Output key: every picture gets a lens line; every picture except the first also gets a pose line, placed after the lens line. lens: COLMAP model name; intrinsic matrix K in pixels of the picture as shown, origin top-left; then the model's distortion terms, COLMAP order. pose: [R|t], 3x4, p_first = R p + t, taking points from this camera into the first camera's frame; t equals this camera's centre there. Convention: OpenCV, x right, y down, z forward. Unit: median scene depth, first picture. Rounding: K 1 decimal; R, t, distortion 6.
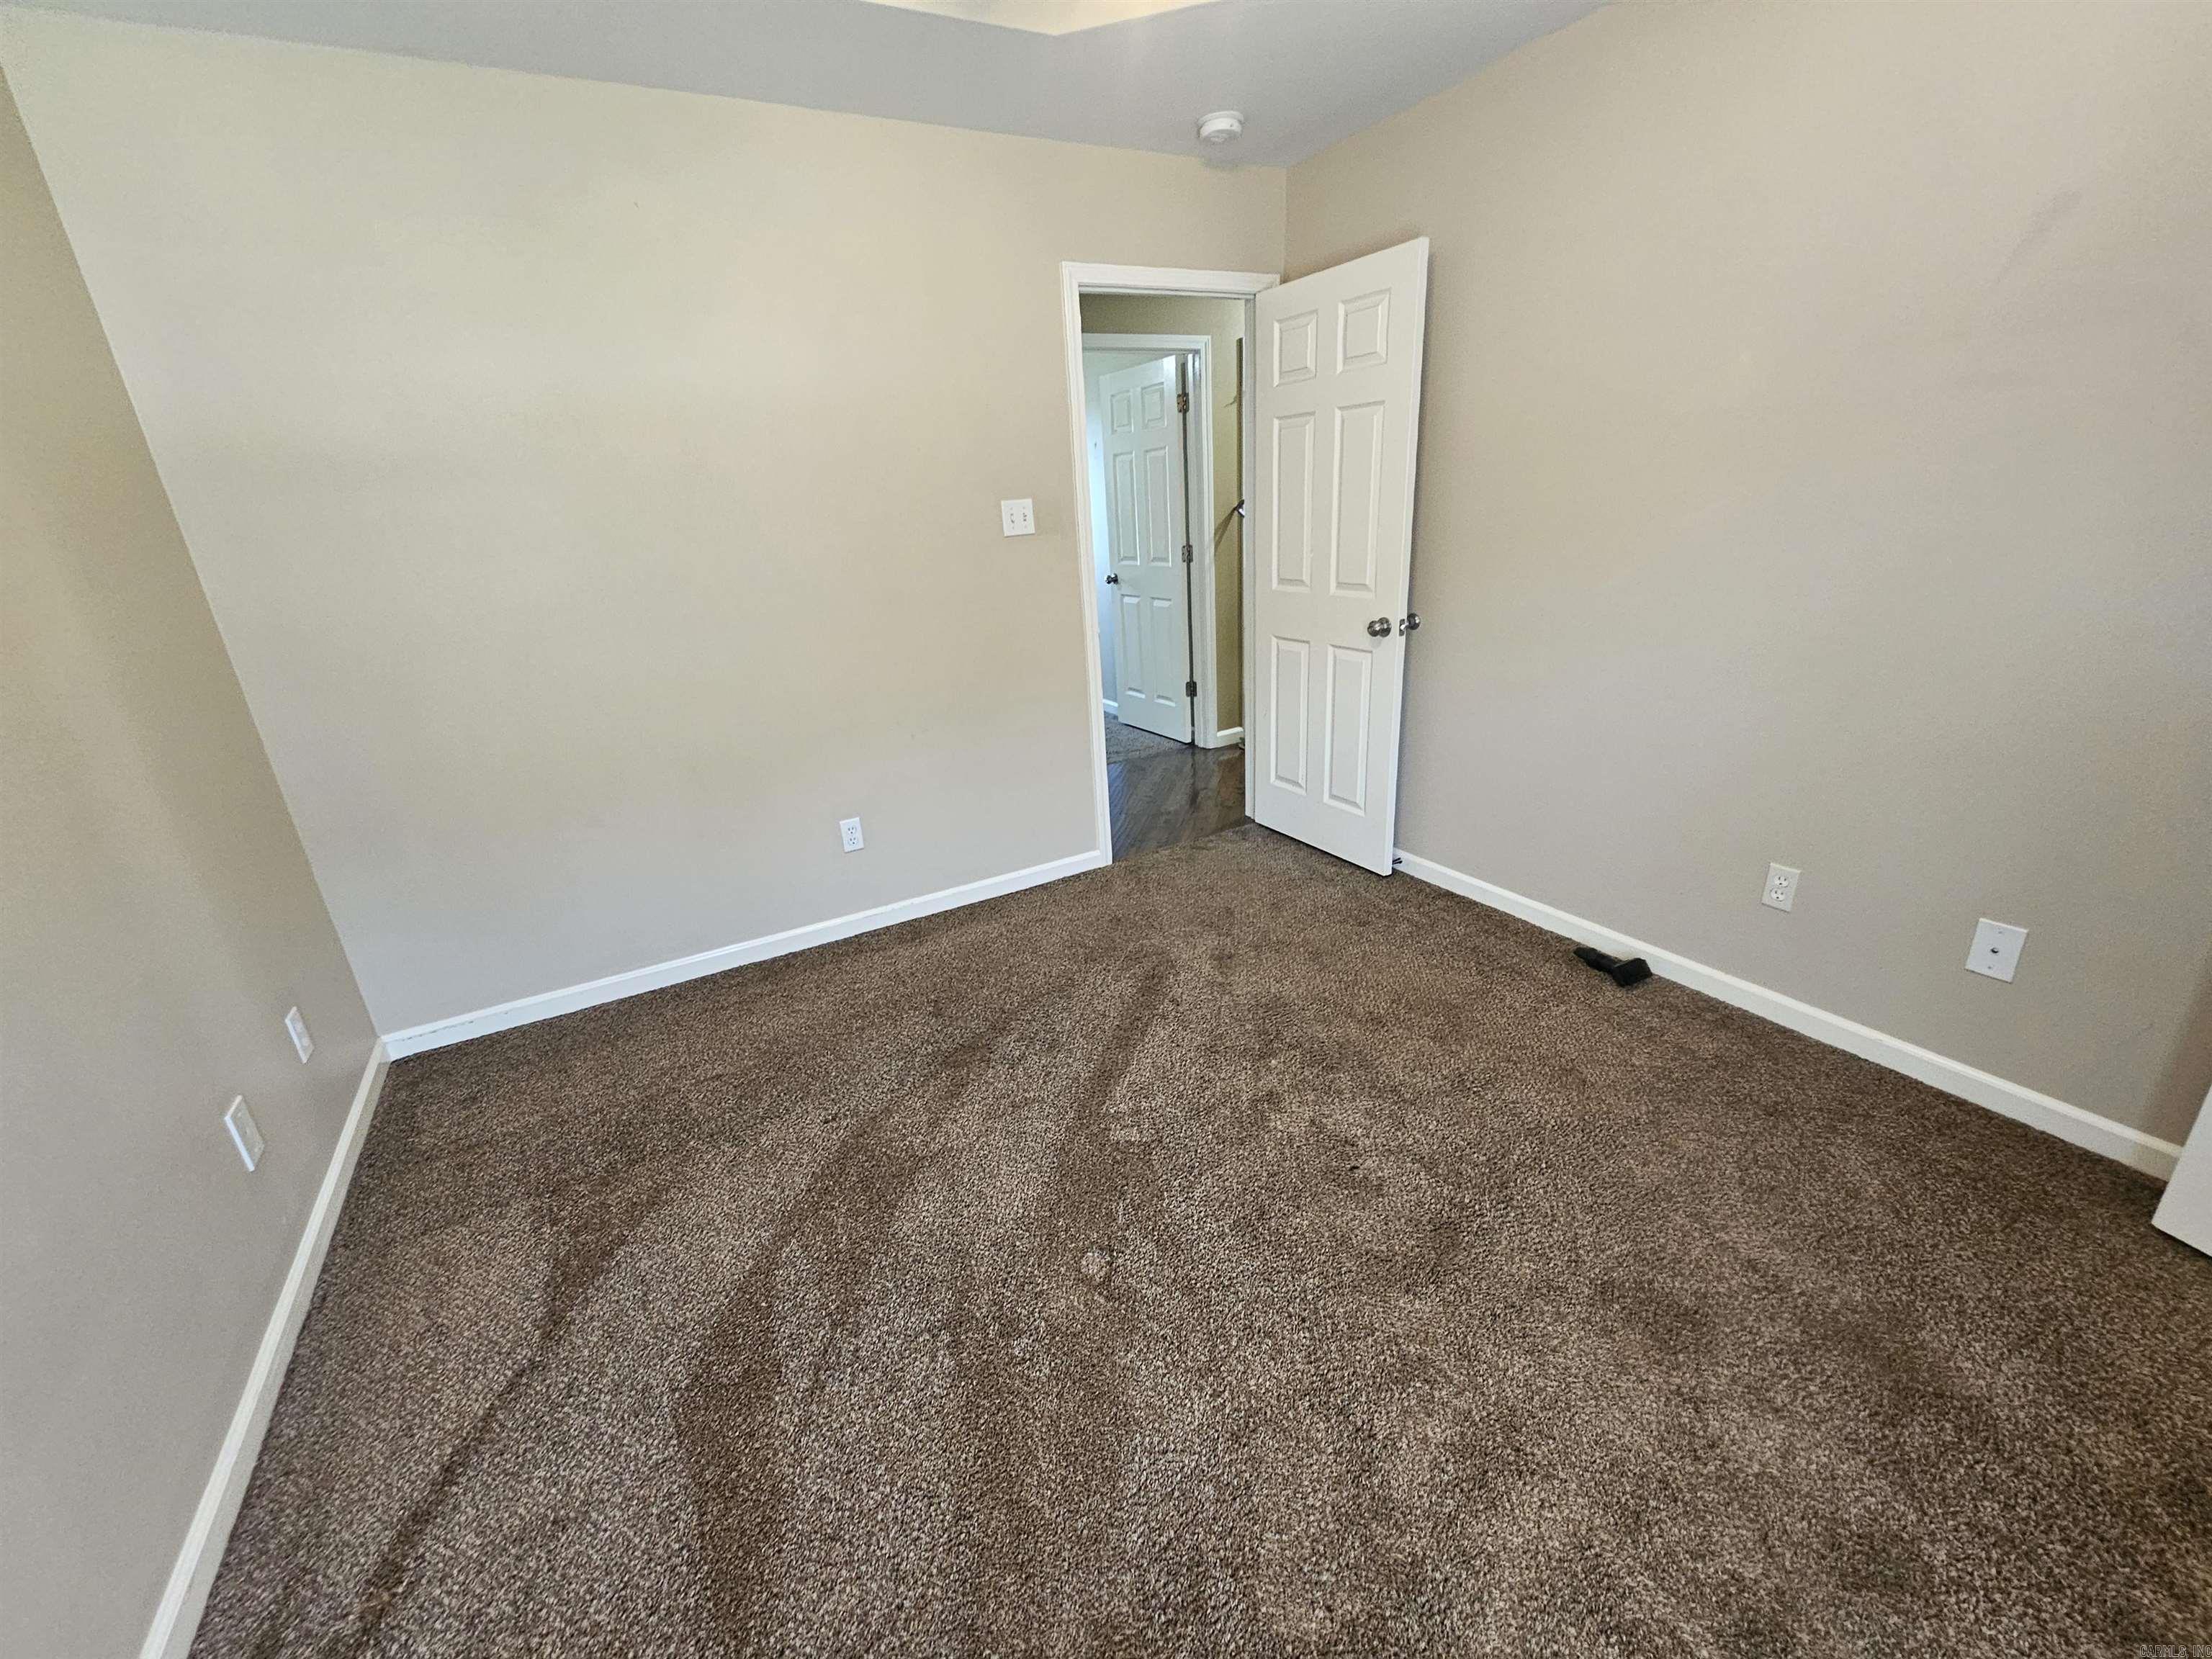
lens RADIAL K [[916.1, 0, 1100.7], [0, 916.1, 838.9], [0, 0, 1]] dist [-0.000102, 0.000524]
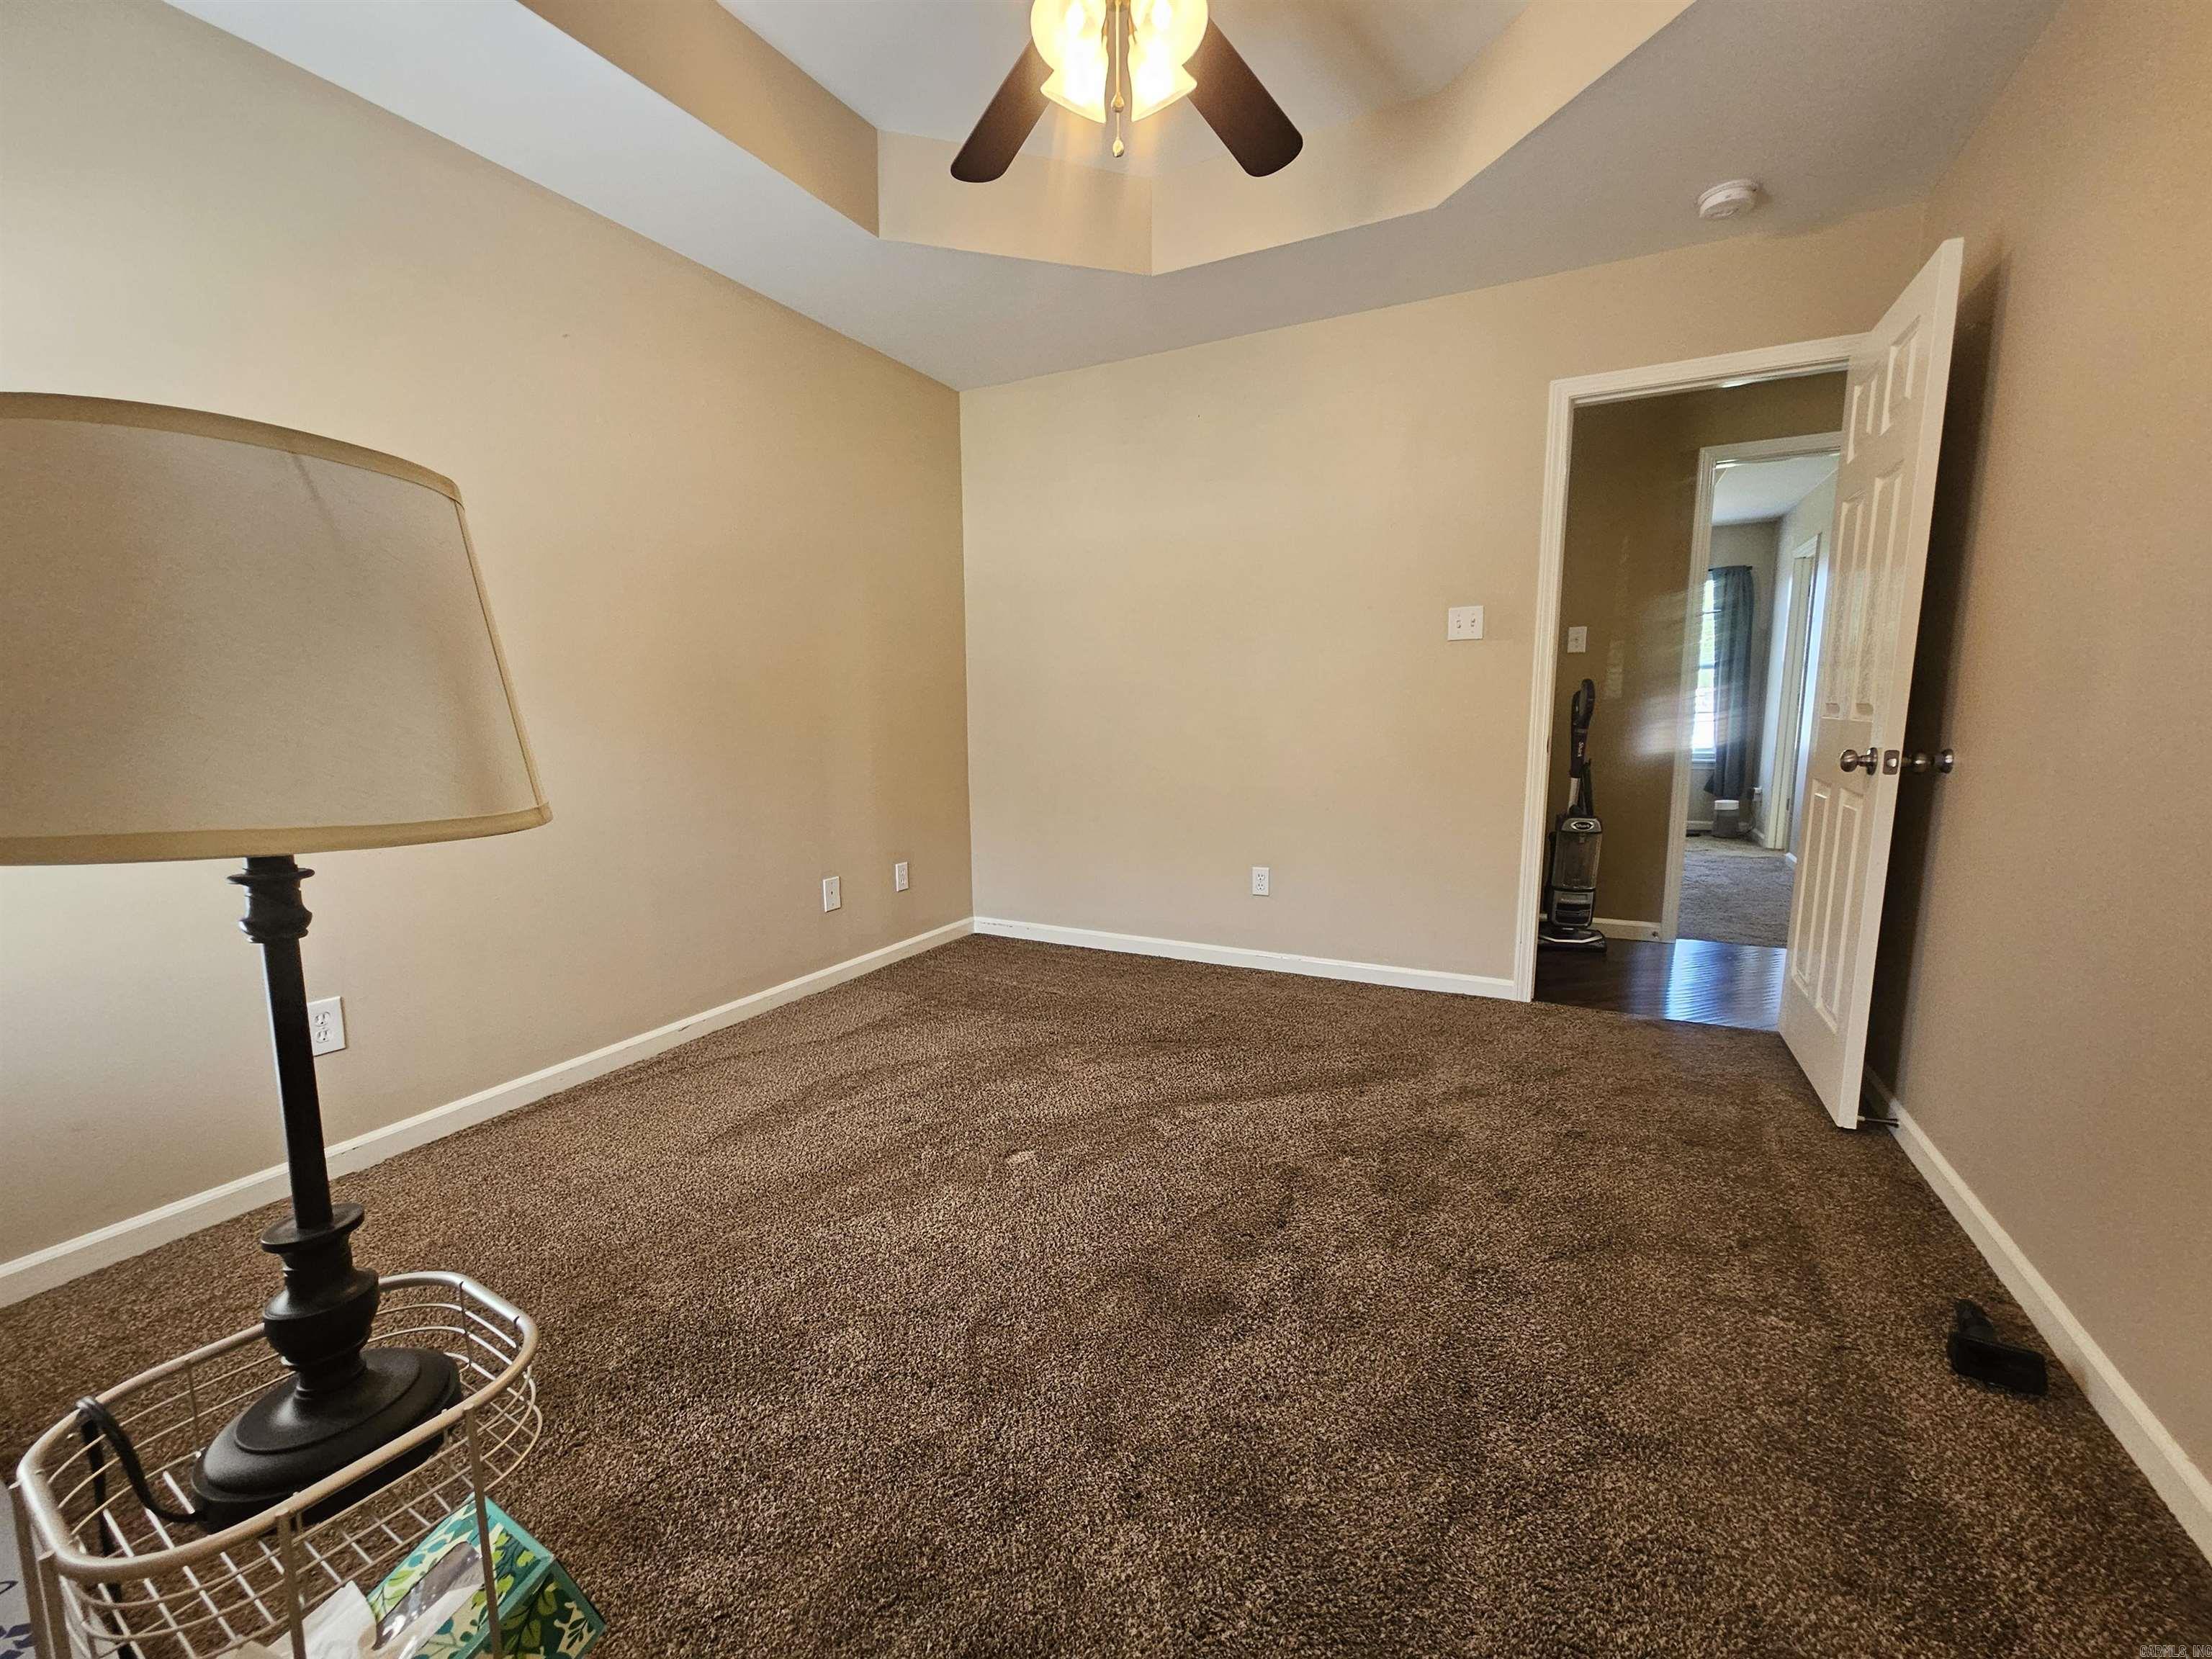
lens RADIAL K [[918.9, 0, 1112.1], [0, 918.9, 850.3], [0, 0, 1]] dist [0.001308, 0.000224]
pose [[0.546978, 0.181656, -0.817200, 0.670884], [-0.317062, 0.948404, -0.001399, 0.023005], [0.774782, 0.259868, 0.576352, 0.182508]]
